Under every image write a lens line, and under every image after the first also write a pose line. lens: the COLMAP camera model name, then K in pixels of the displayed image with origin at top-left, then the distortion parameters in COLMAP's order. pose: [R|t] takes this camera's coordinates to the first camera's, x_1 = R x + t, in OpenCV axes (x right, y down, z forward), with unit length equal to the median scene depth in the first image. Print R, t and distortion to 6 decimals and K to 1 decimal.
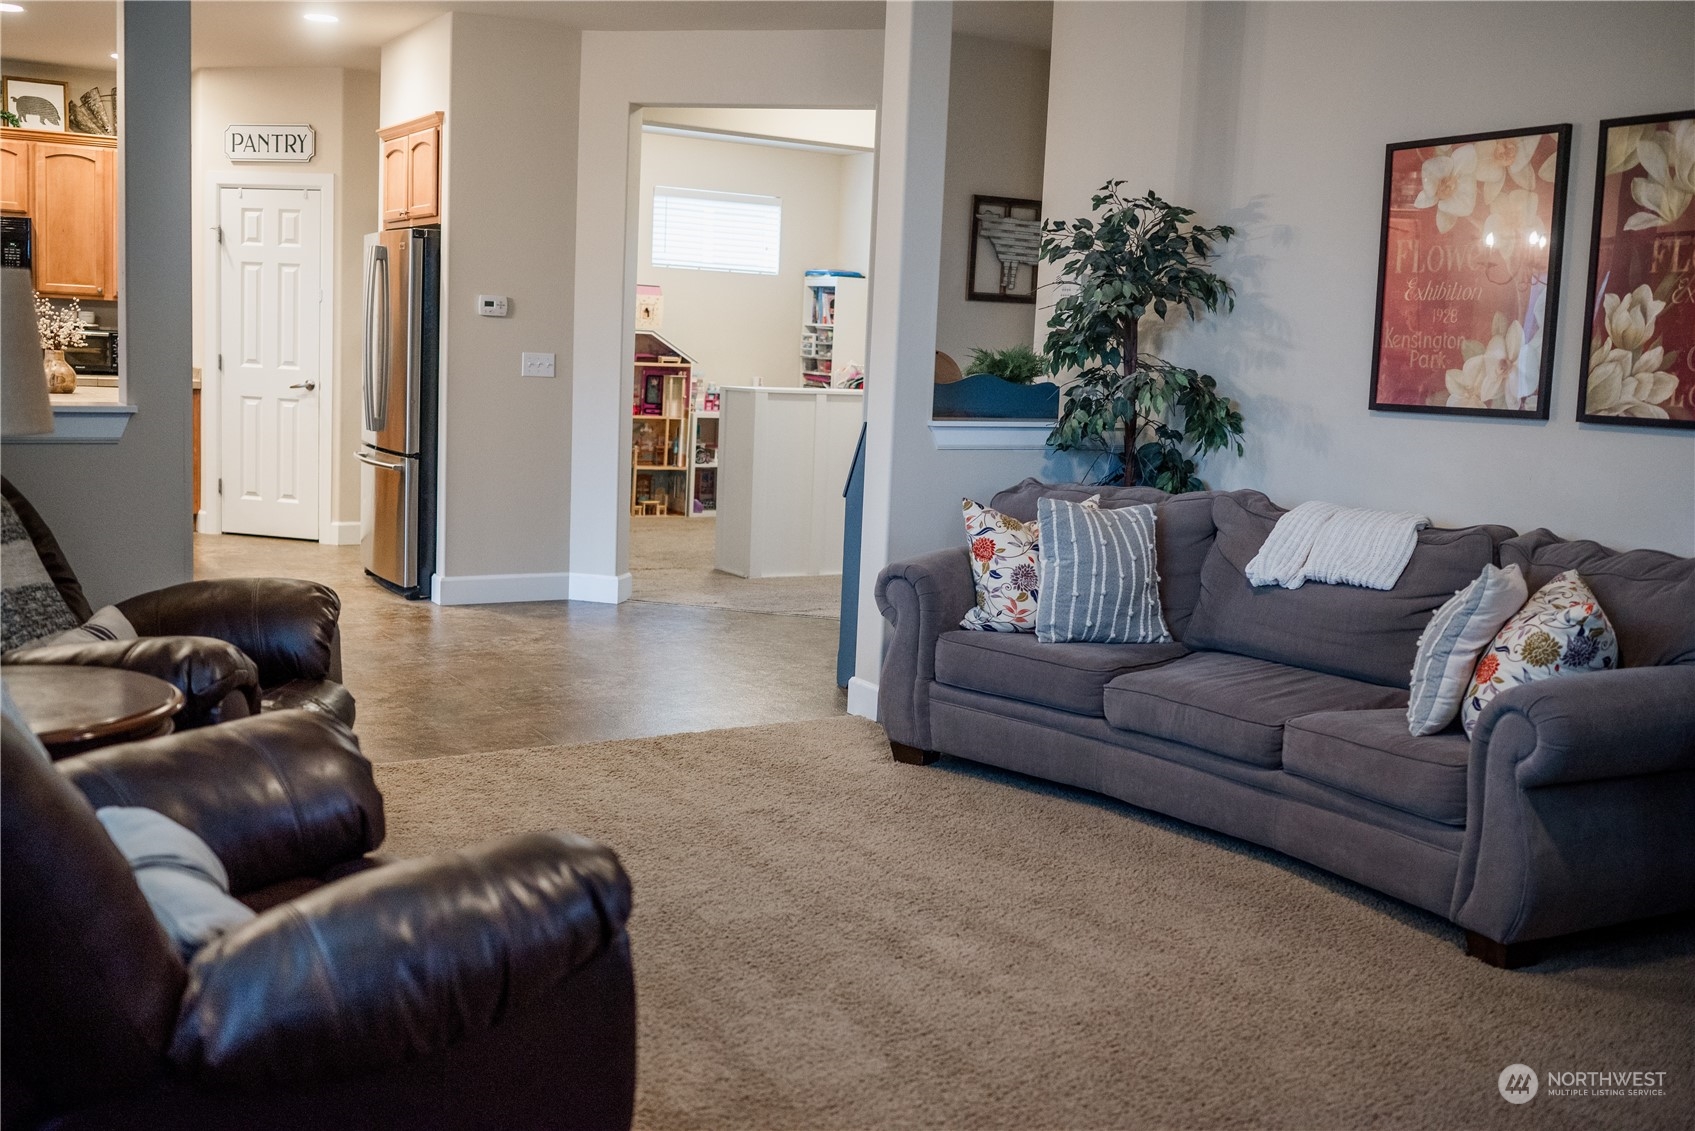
lens RADIAL K [[1550.2, 0, 847.5], [0, 1550.2, 565.5], [0, 0, 1]] dist [-0.039460, -0.007410]
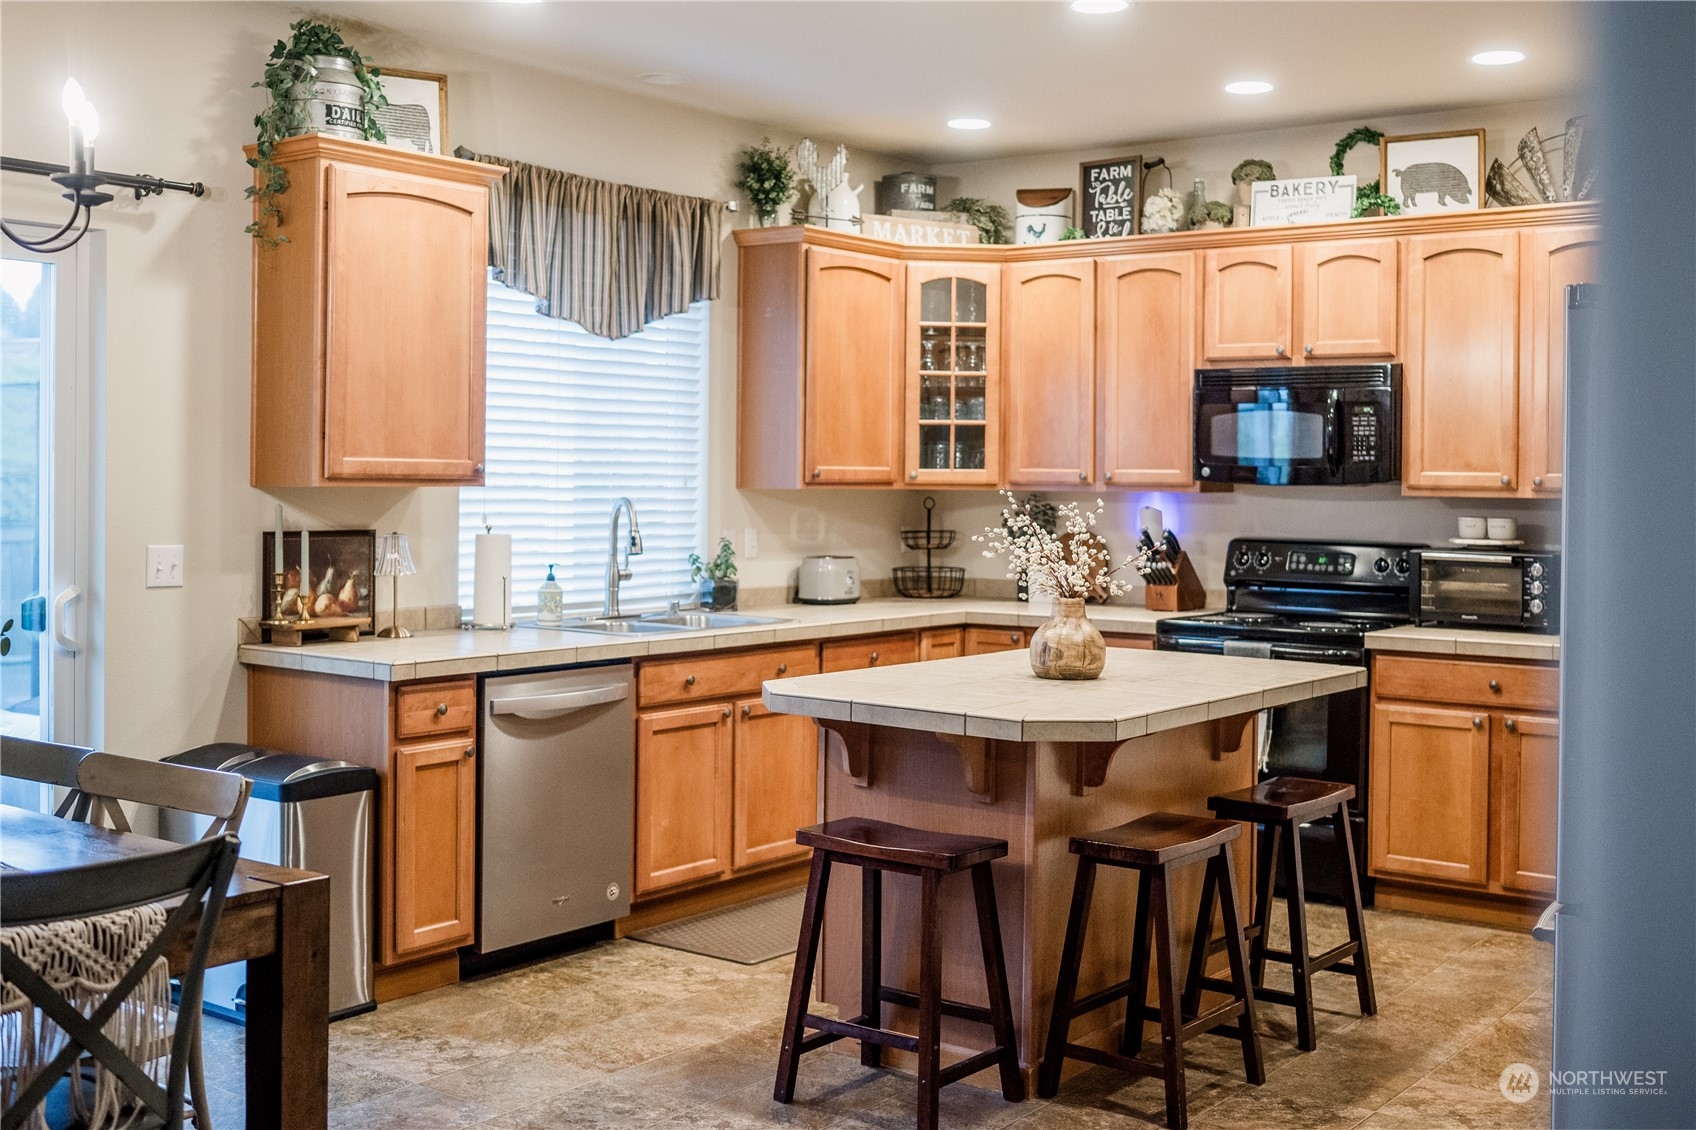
lens RADIAL K [[1827.9, 0, 847.9], [0, 1827.9, 470.3], [0, 0, 1]] dist [-0.044230, 0.003876]
pose [[0.383678, -0.051039, -0.922055, 0.027703], [-0.122174, 0.986889, -0.105466, -0.087029], [0.915349, 0.153116, 0.372412, 0.550259]]
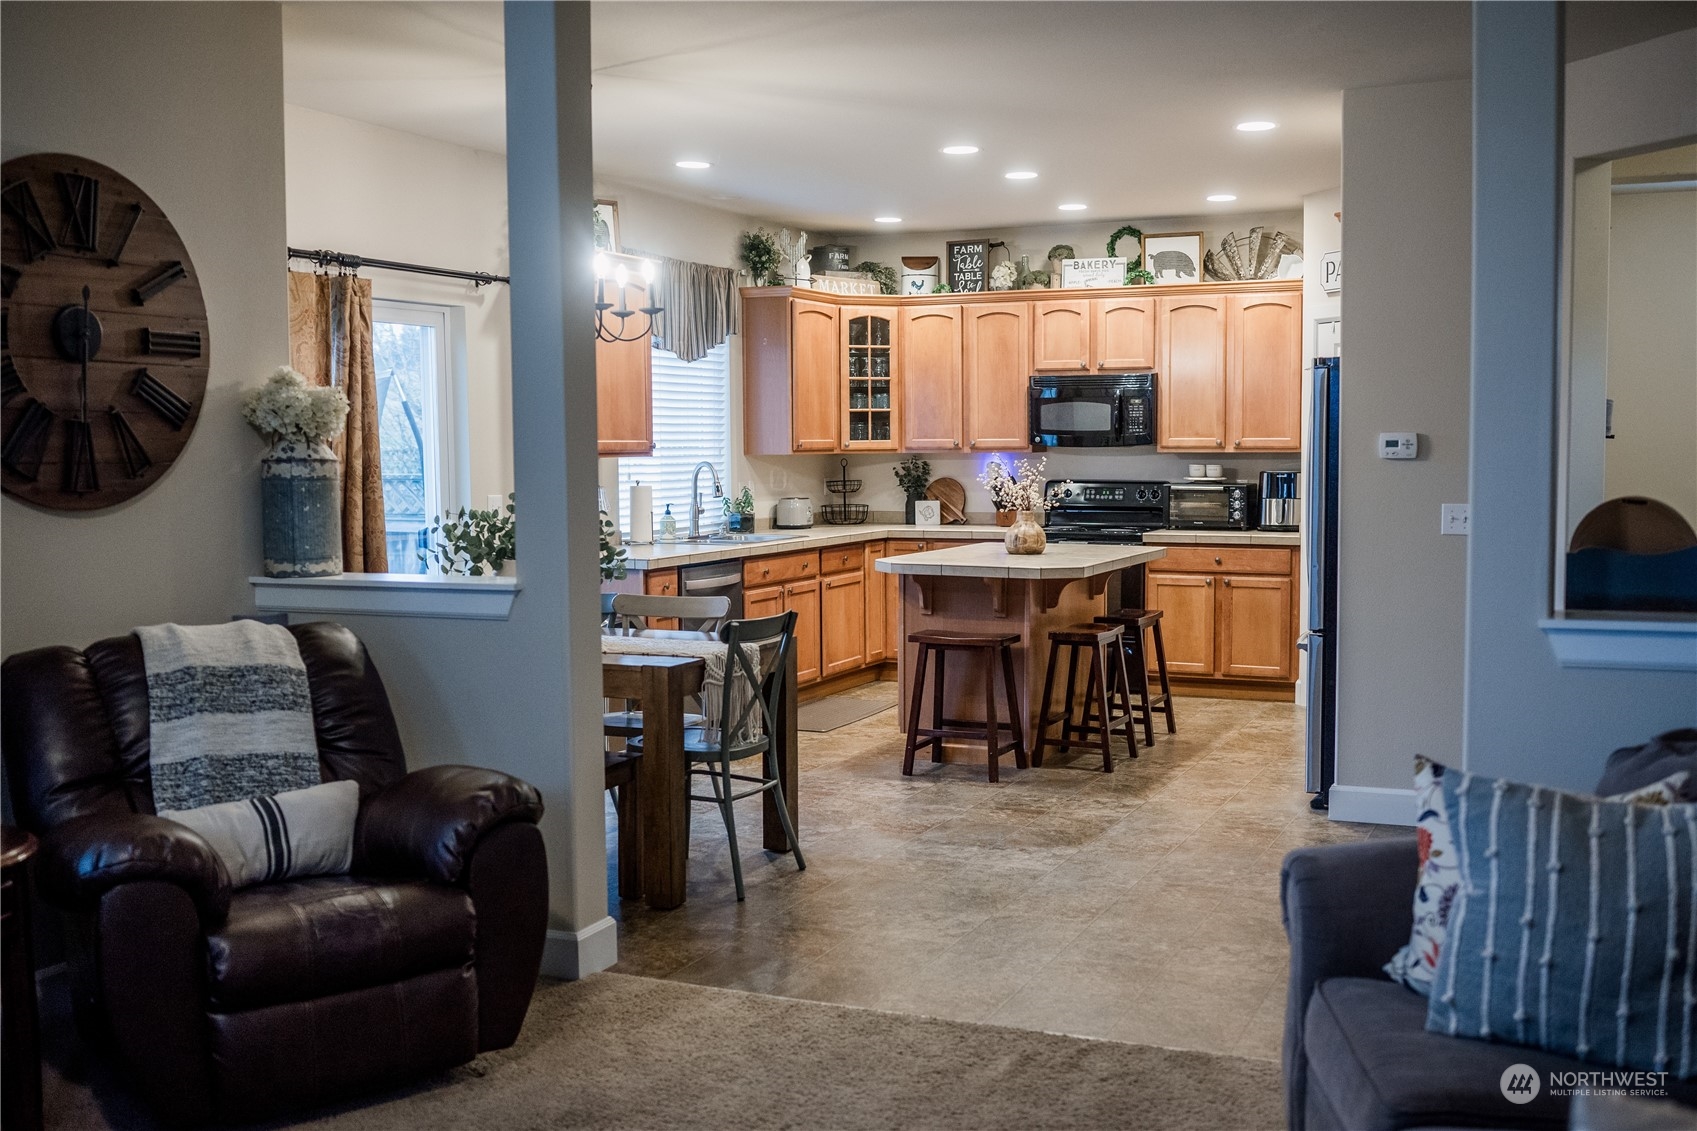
lens RADIAL K [[1681.9, 0, 848.5], [0, 1681.9, 565.5], [0, 0, 1]] dist [-0.055434, -0.007576]
pose [[0.571239, 0.005094, -0.820768, 0.239956], [-0.081768, 0.995359, -0.050732, -0.033158], [0.816701, 0.096092, 0.569004, 0.234325]]
